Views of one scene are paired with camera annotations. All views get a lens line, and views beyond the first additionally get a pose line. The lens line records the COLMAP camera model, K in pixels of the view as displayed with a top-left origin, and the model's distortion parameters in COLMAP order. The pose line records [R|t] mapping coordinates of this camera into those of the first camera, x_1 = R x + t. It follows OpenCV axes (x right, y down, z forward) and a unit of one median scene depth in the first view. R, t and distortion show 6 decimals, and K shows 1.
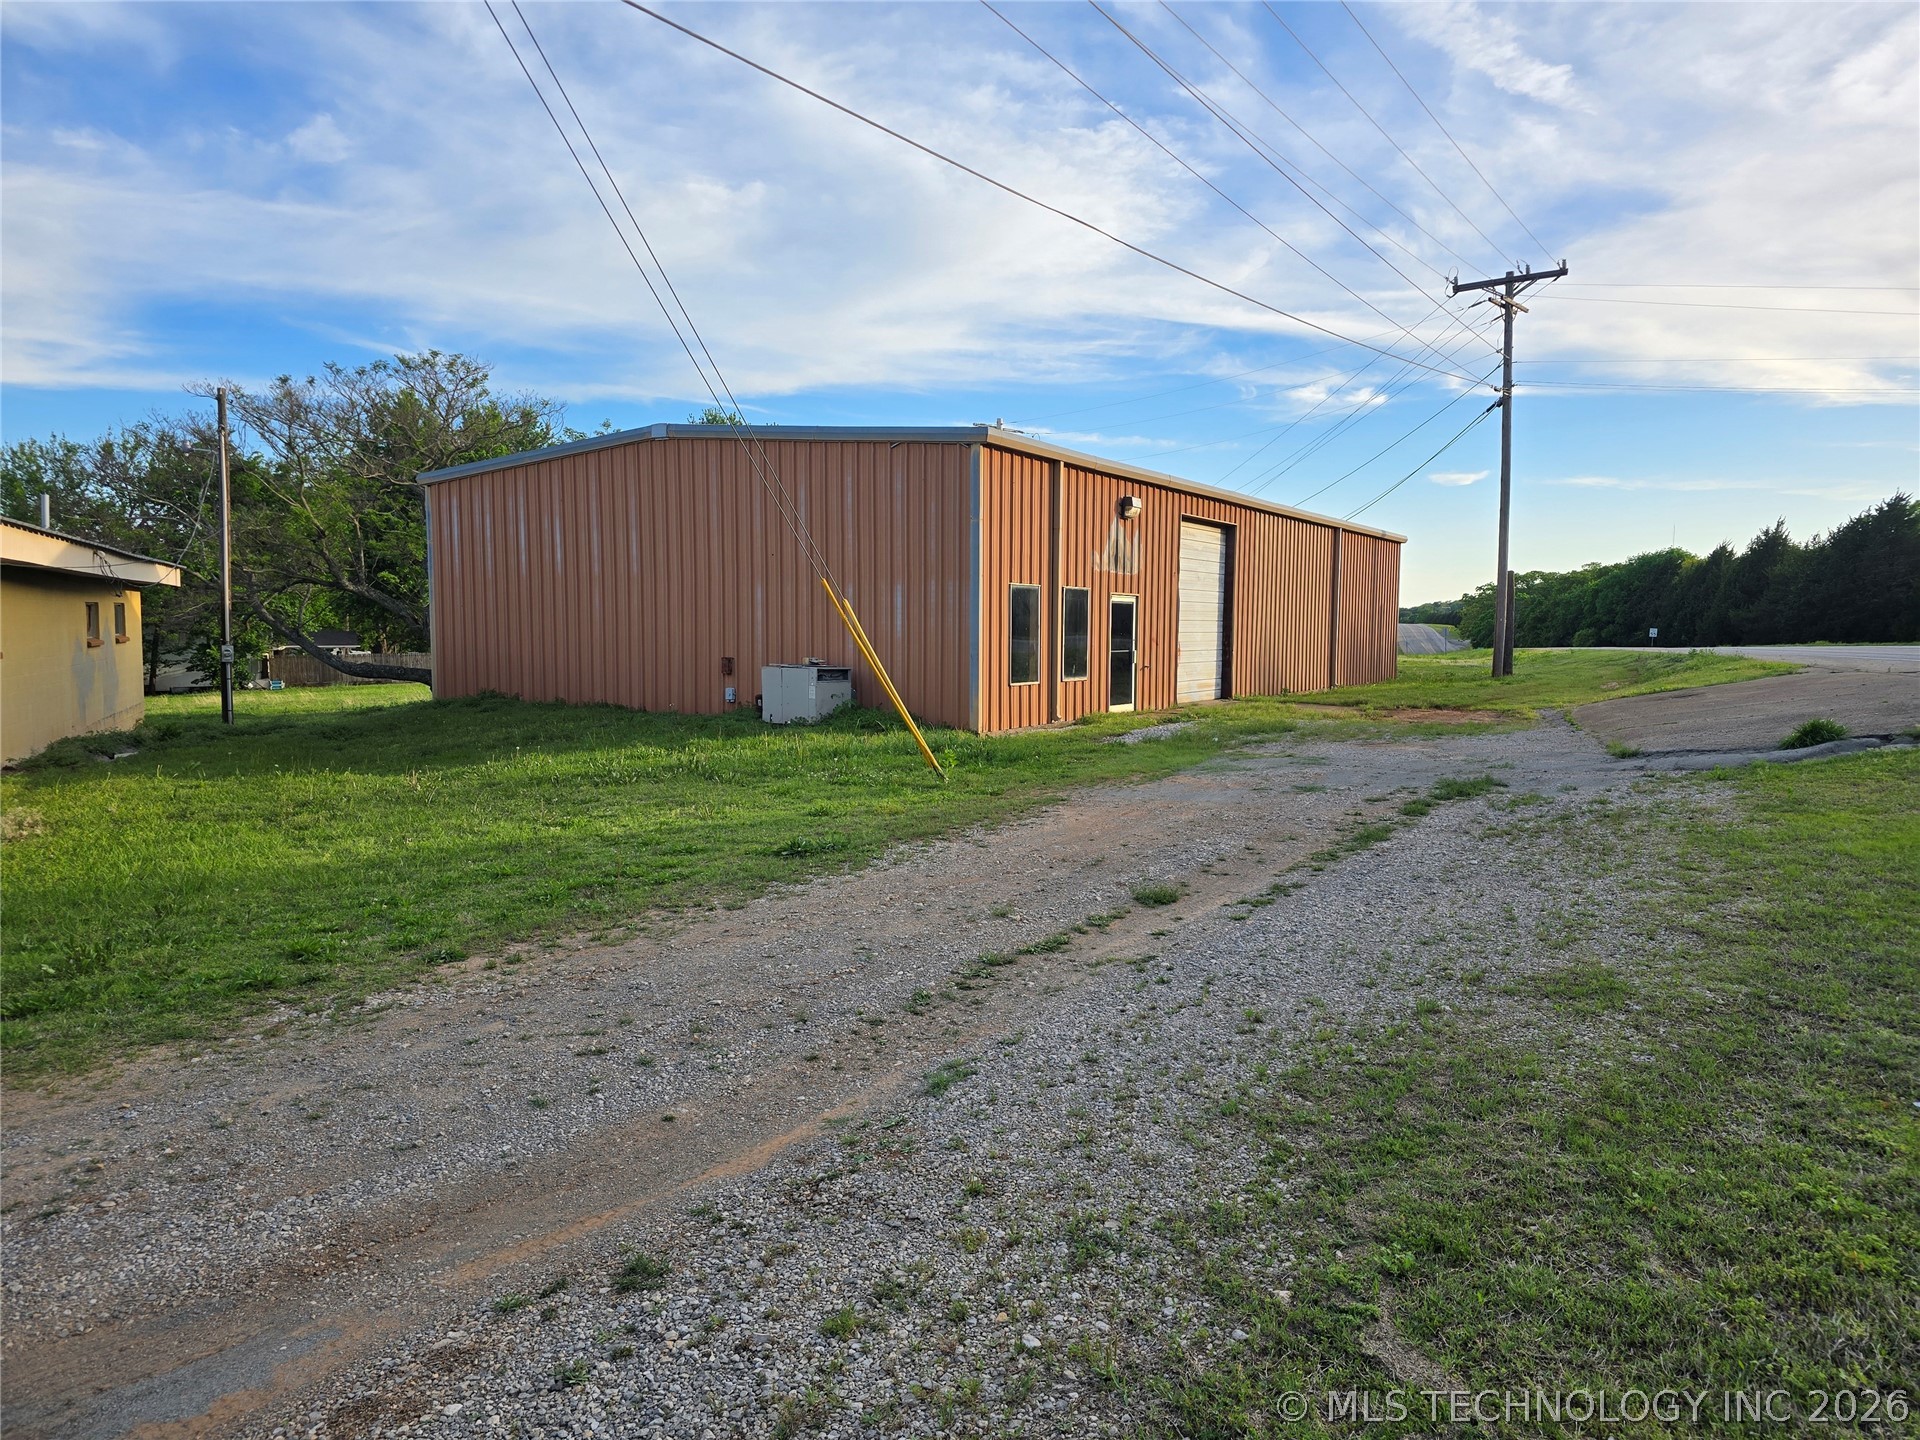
lens RADIAL K [[1267.9, 0, 960.0], [0, 1267.9, 720.0], [0, 0, 1]] dist [-0.004743, -0.003146]
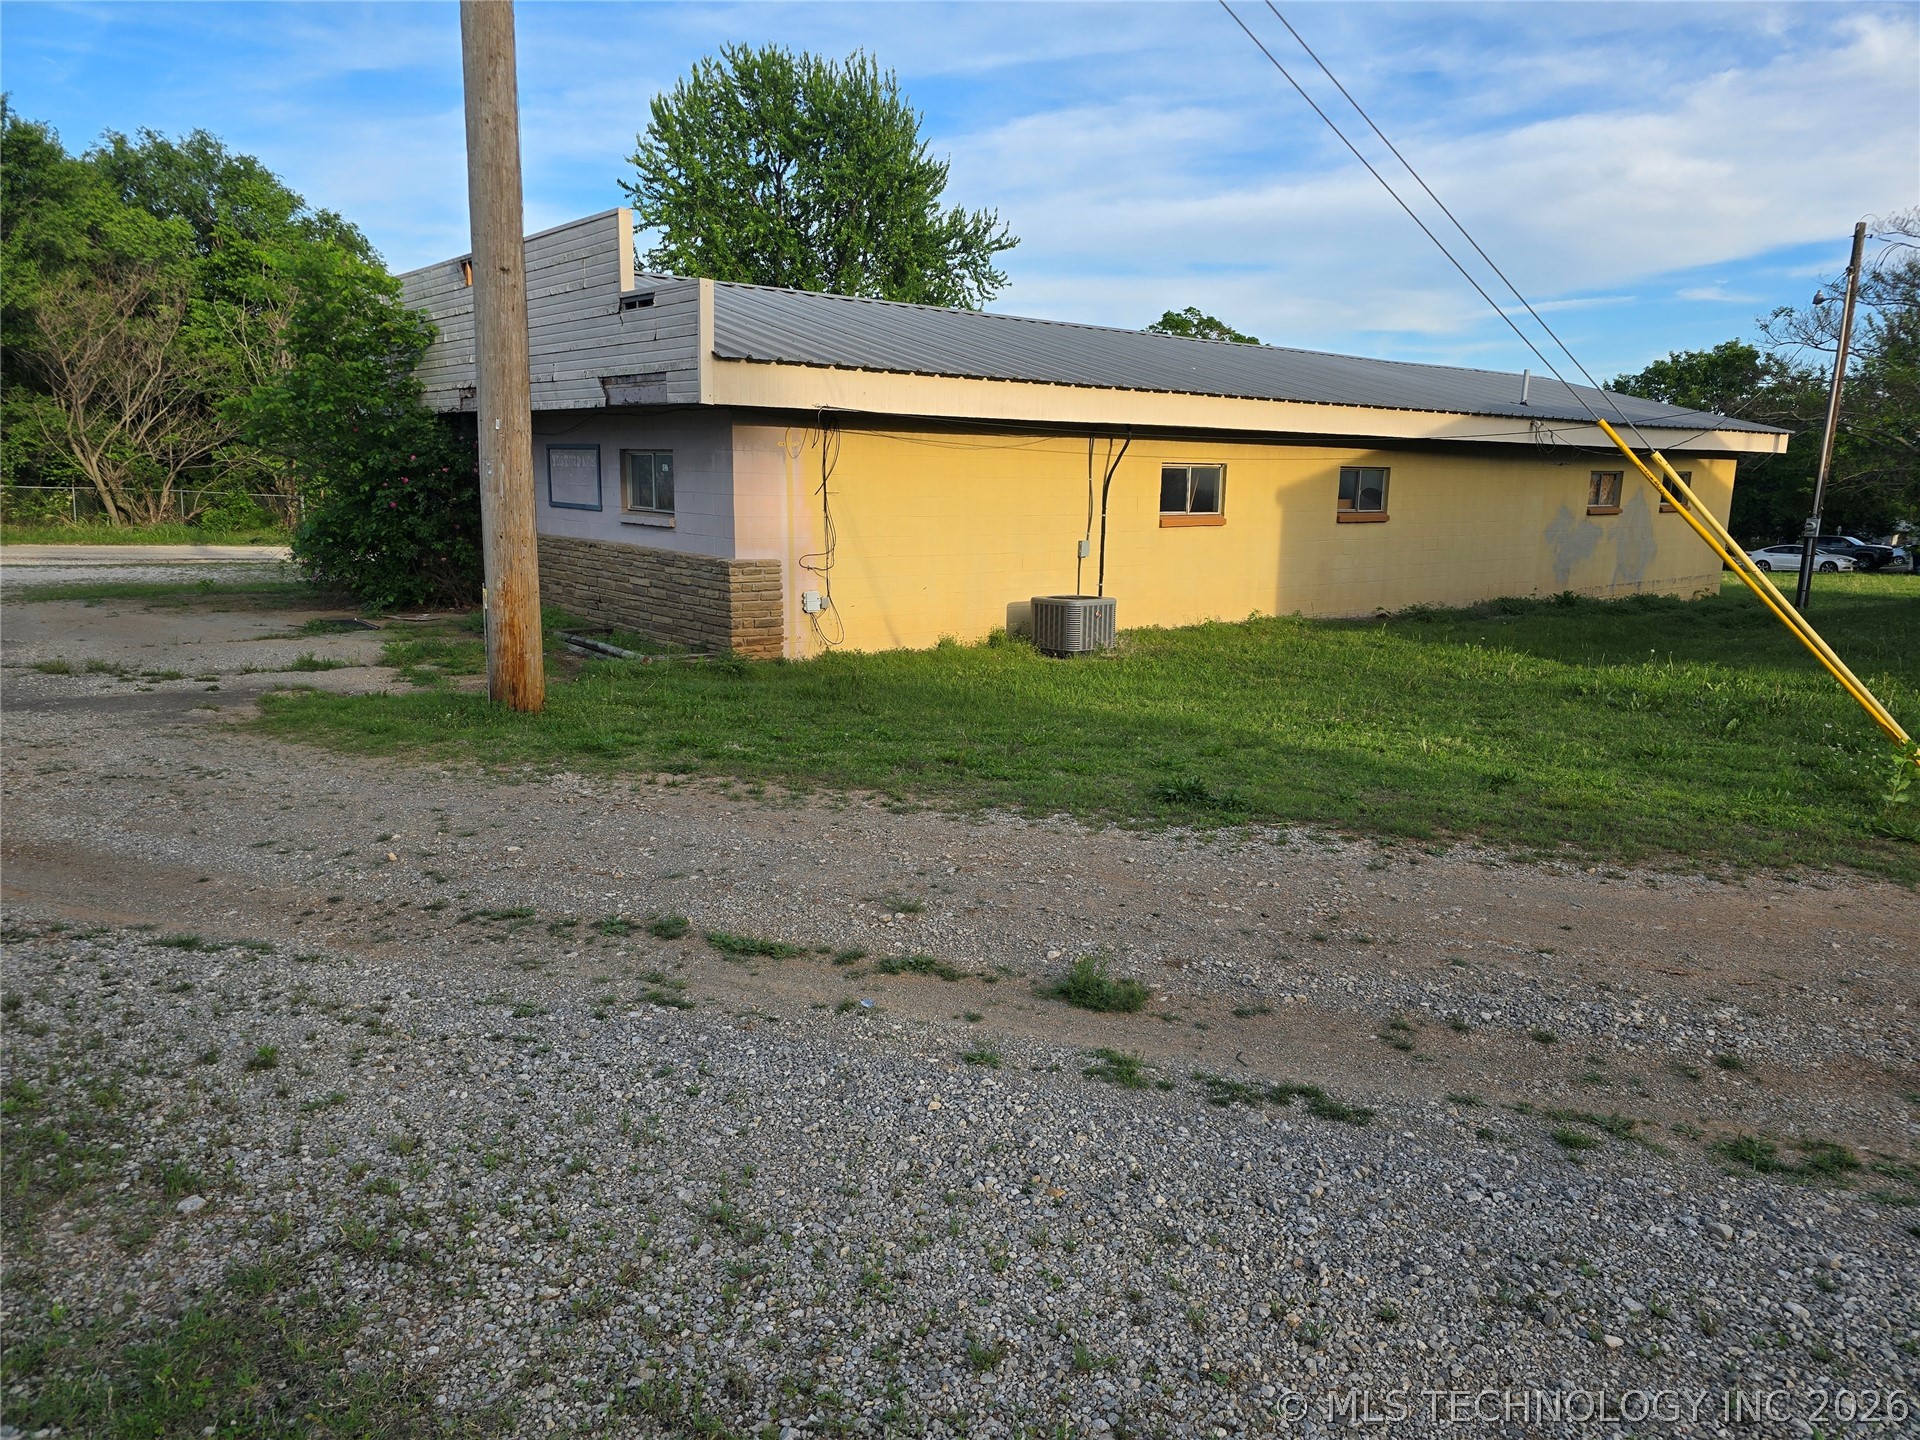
lens RADIAL K [[1267.9, 0, 960.0], [0, 1267.9, 720.0], [0, 0, 1]] dist [-0.004743, -0.003146]
pose [[0.285805, 0.189756, -0.939313, 0.778667], [-0.095415, 0.980963, 0.169138, -0.079987], [0.953526, 0.041284, 0.298469, 0.942277]]
